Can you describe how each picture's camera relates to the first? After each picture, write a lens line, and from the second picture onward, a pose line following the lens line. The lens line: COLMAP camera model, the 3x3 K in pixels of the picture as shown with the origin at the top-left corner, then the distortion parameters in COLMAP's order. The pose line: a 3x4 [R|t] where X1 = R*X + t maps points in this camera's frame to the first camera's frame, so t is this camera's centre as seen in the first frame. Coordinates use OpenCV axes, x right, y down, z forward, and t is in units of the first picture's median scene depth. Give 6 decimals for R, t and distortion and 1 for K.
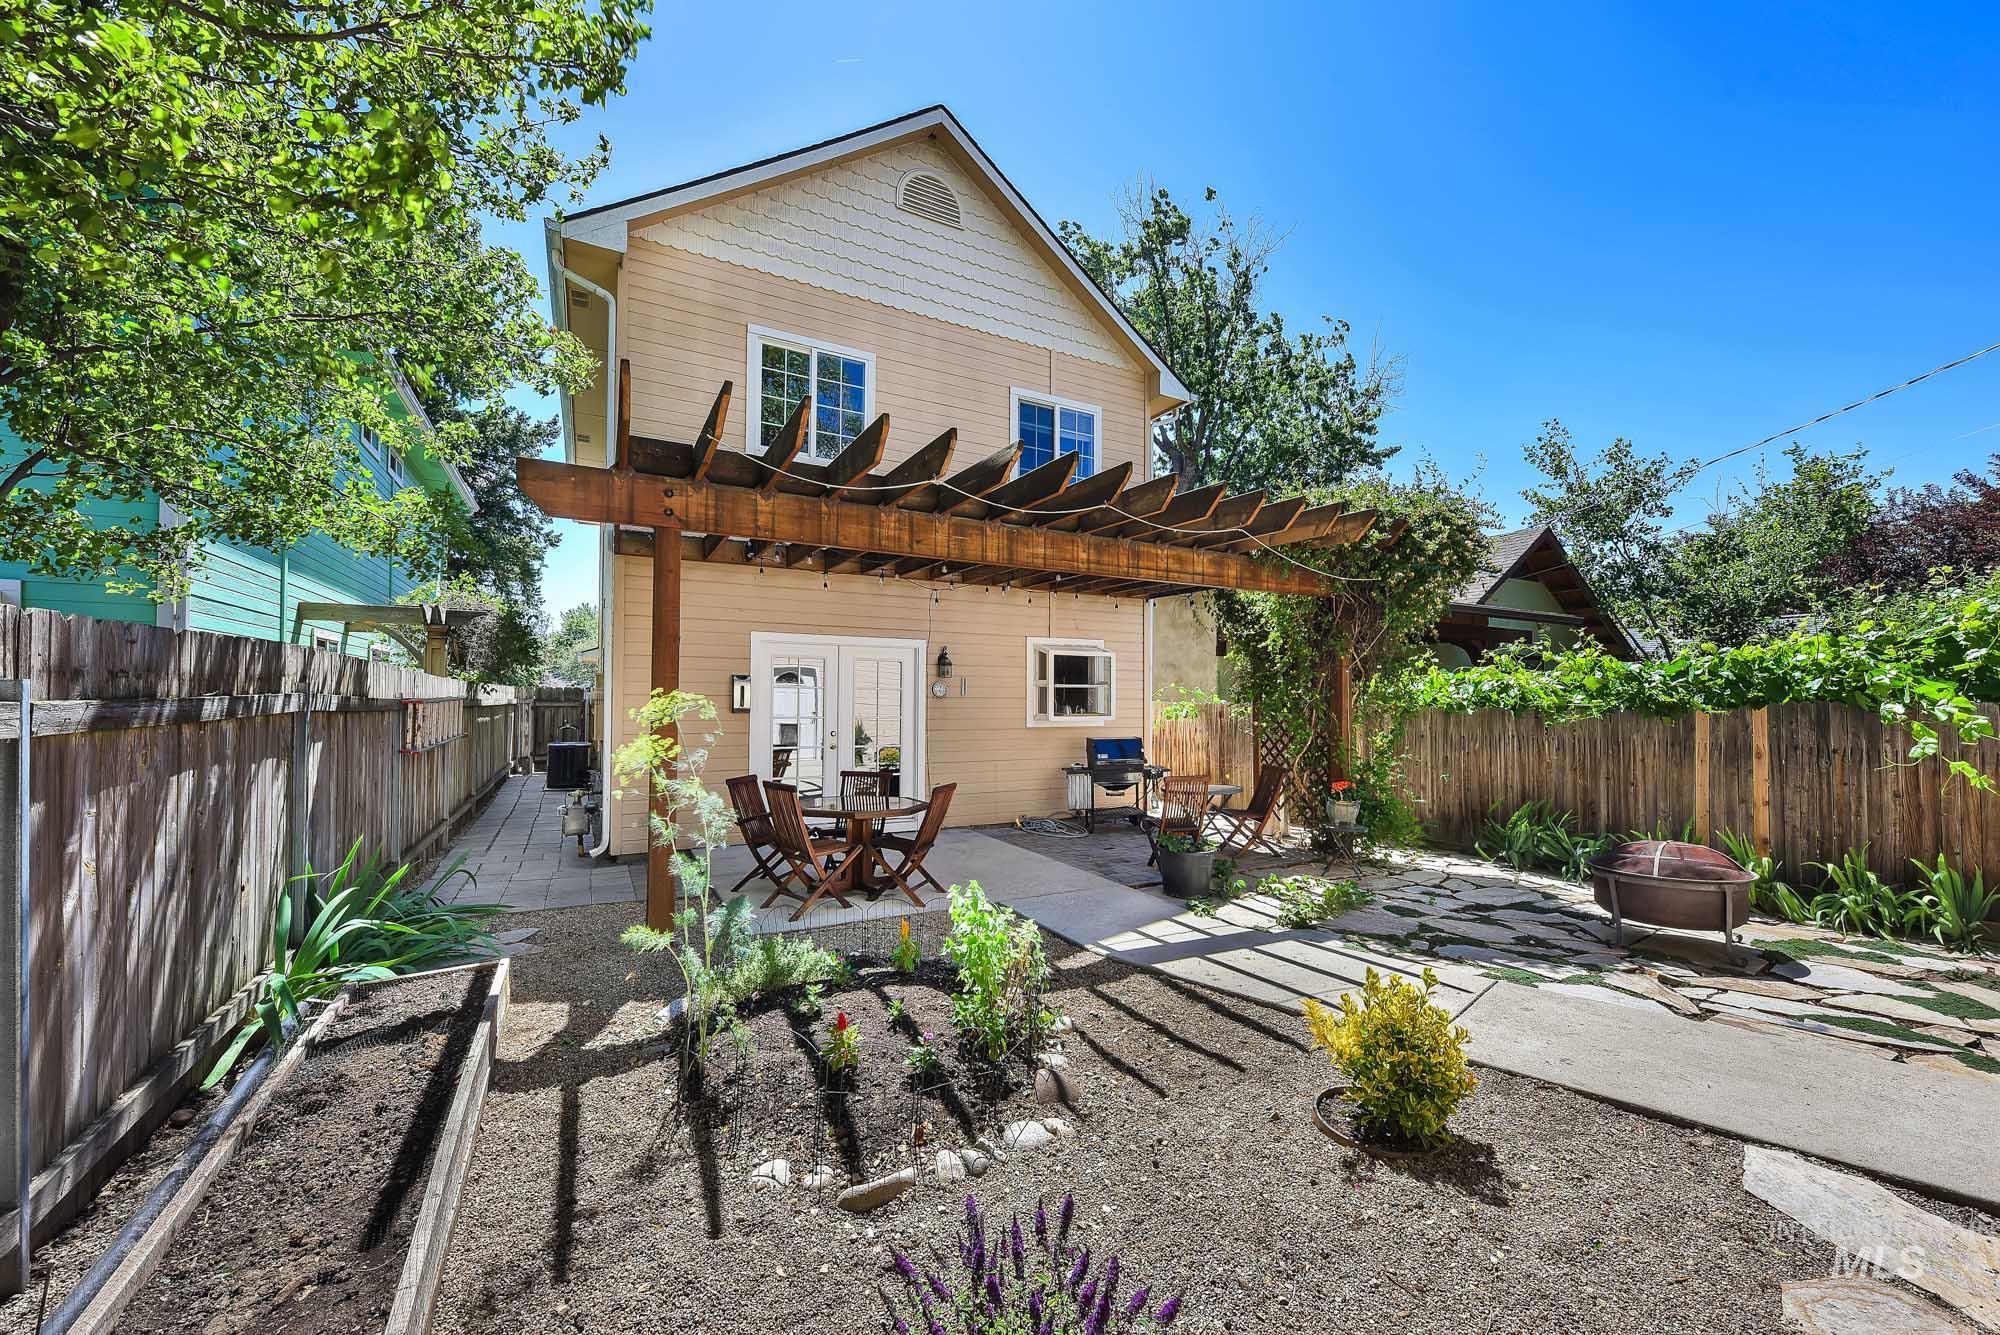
lens RADIAL K [[737.3, 0, 993.1], [0, 737.3, 677.8], [0, 0, 1]] dist [-0.001642, -0.000018]
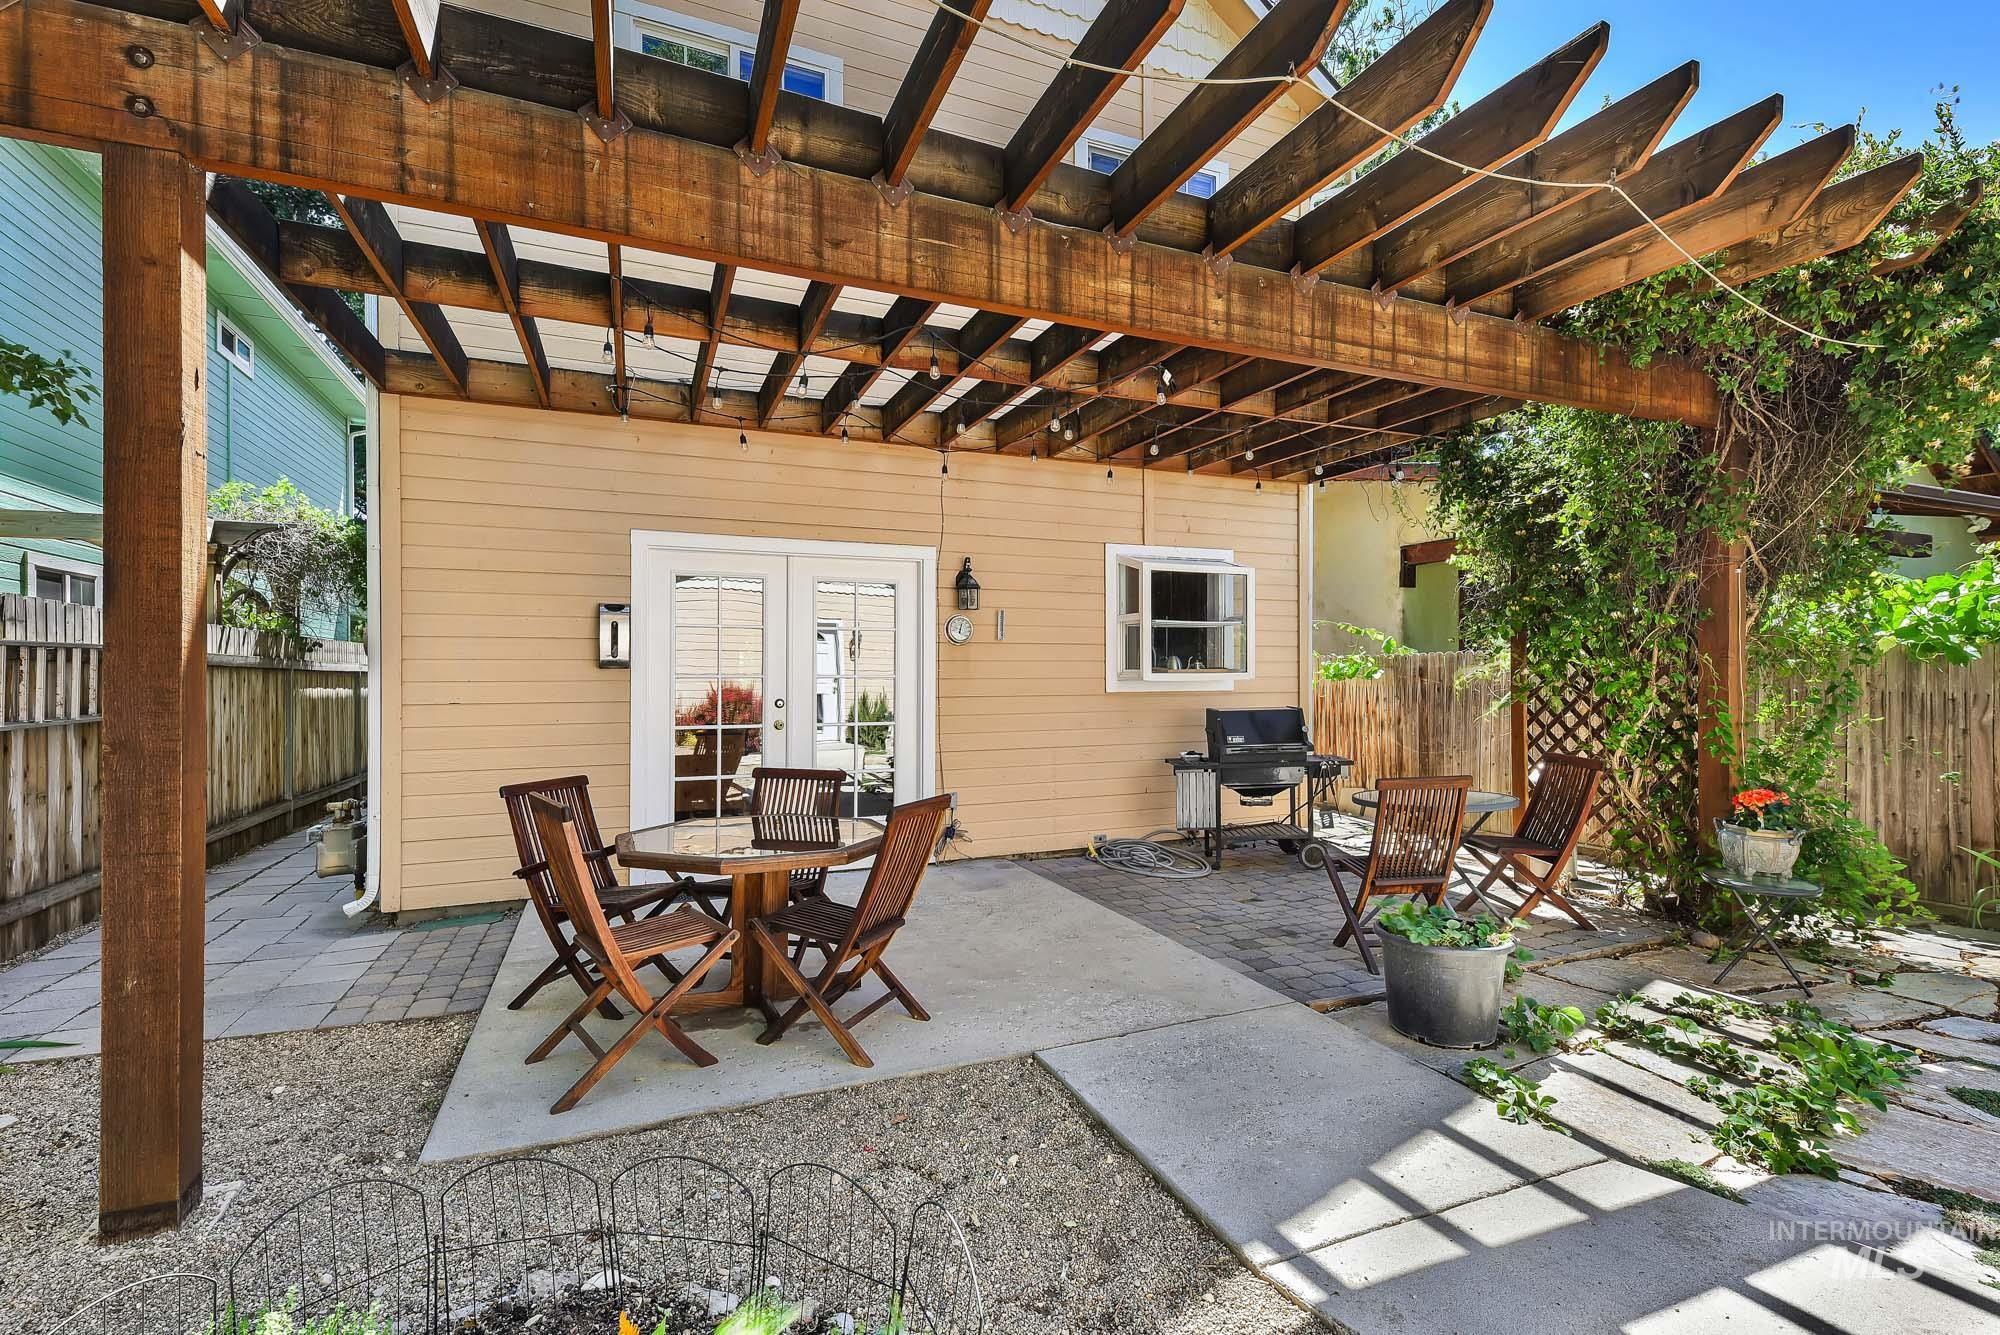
lens RADIAL K [[885.9, 0, 995.4], [0, 885.9, 686.0], [0, 0, 1]] dist [0.003717, 0.000960]
pose [[0.996023, -0.008749, -0.088662, 0.023793], [0.012618, 0.998988, 0.043171, 0.035827], [0.088195, -0.044118, 0.995126, 0.324156]]
